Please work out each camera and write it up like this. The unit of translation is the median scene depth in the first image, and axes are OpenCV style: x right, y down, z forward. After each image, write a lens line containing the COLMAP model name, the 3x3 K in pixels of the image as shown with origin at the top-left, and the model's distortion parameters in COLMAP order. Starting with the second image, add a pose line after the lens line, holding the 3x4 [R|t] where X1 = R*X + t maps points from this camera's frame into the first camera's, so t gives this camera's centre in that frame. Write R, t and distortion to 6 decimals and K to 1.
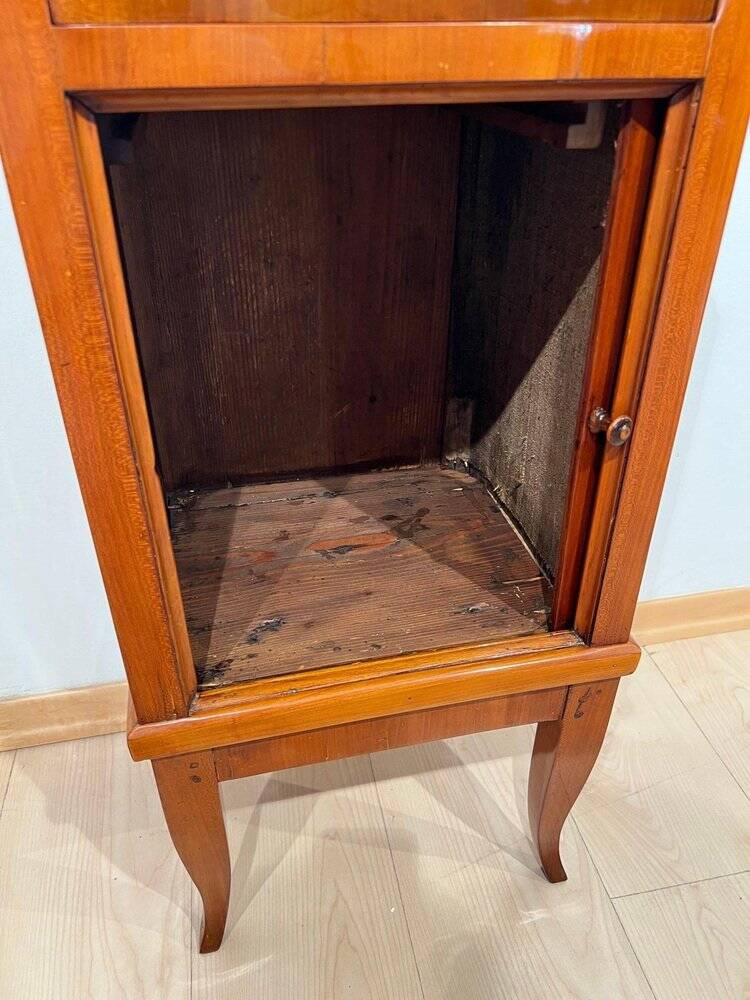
lens RADIAL K [[761.6, 0, 379.3], [0, 761.6, 501.9], [0, 0, 1]] dist [0.053576, -0.071436]
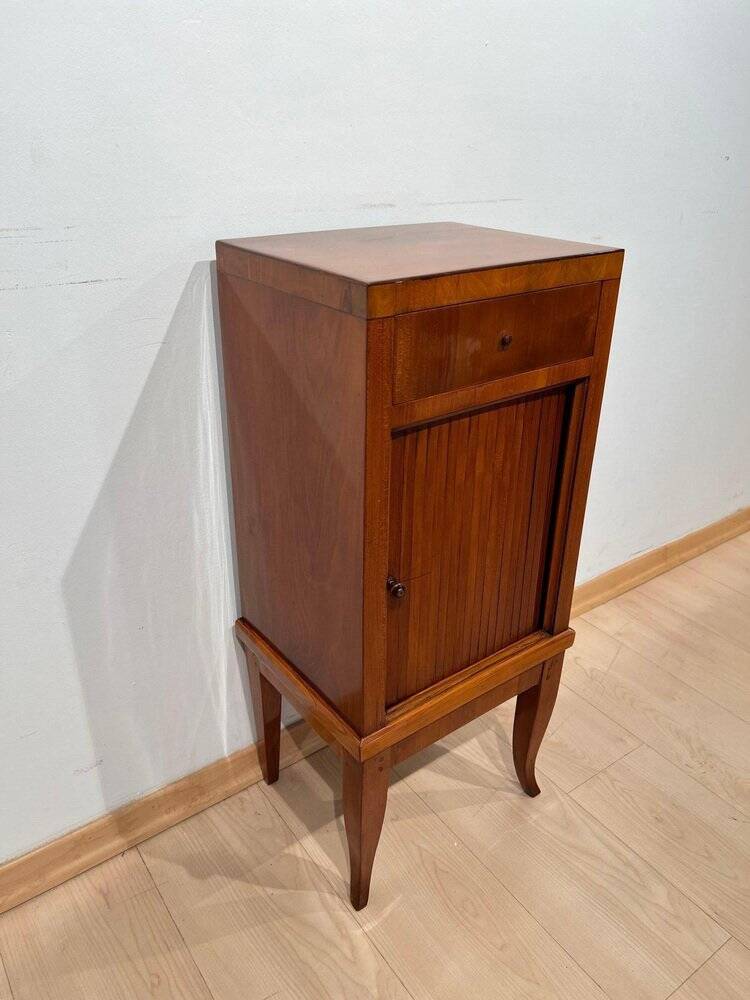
lens RADIAL K [[761.6, 0, 378.7], [0, 761.6, 498.7], [0, 0, 1]] dist [0.053576, -0.071436]
pose [[0.910109, -0.172973, 0.376540, -0.612294], [0.213353, 0.974608, -0.067969, -0.079790], [-0.355222, 0.142195, 0.923904, -0.496755]]
